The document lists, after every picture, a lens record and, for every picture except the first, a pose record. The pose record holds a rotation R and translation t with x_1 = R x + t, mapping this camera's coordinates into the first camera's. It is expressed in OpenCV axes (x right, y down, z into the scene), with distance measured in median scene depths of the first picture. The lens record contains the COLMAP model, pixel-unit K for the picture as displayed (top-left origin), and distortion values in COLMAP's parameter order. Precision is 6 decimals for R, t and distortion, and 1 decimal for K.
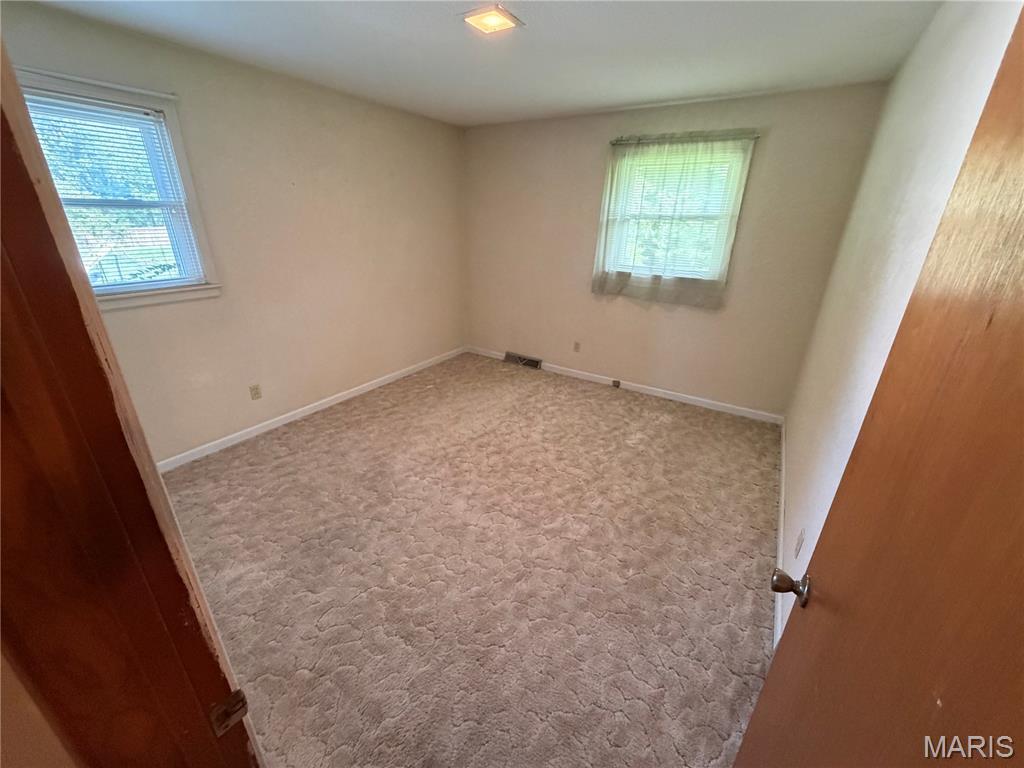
lens RADIAL K [[407.0, 0, 510.0], [0, 407.0, 384.6], [0, 0, 1]] dist [0.000510, -0.000227]
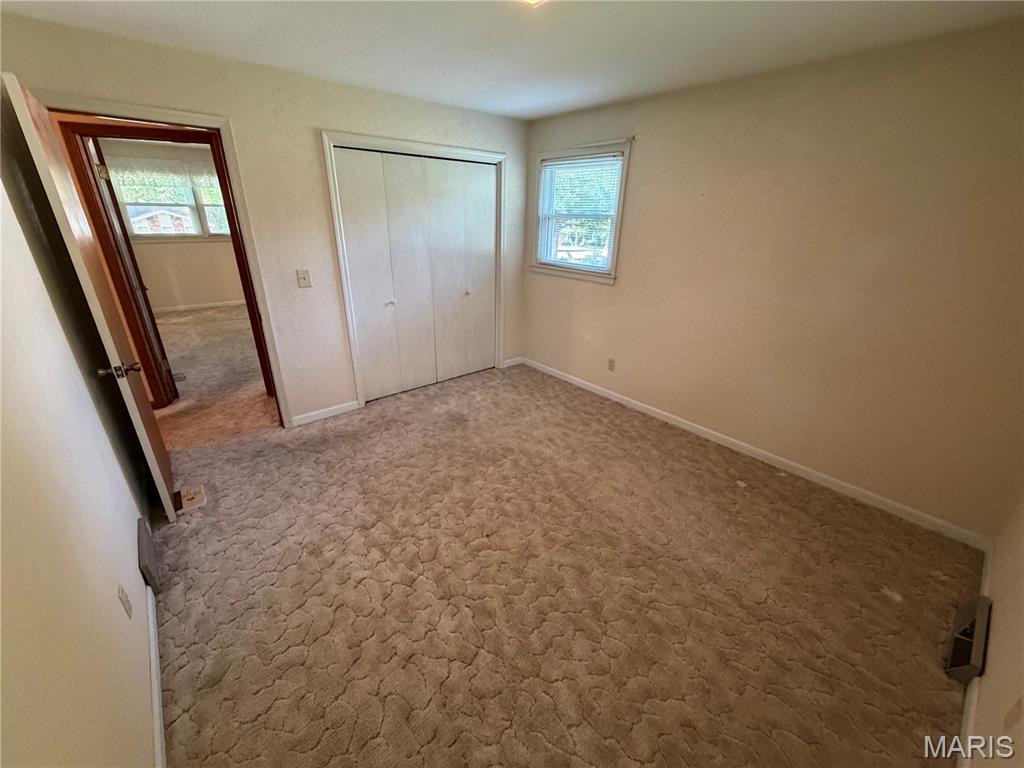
lens RADIAL K [[407.0, 0, 510.0], [0, 407.0, 384.6], [0, 0, 1]] dist [0.000510, -0.000227]
pose [[-0.292210, 0.348101, -0.890752, 0.569936], [-0.390981, 0.806528, 0.443448, -0.345936], [0.872781, 0.477847, -0.099575, 0.833168]]
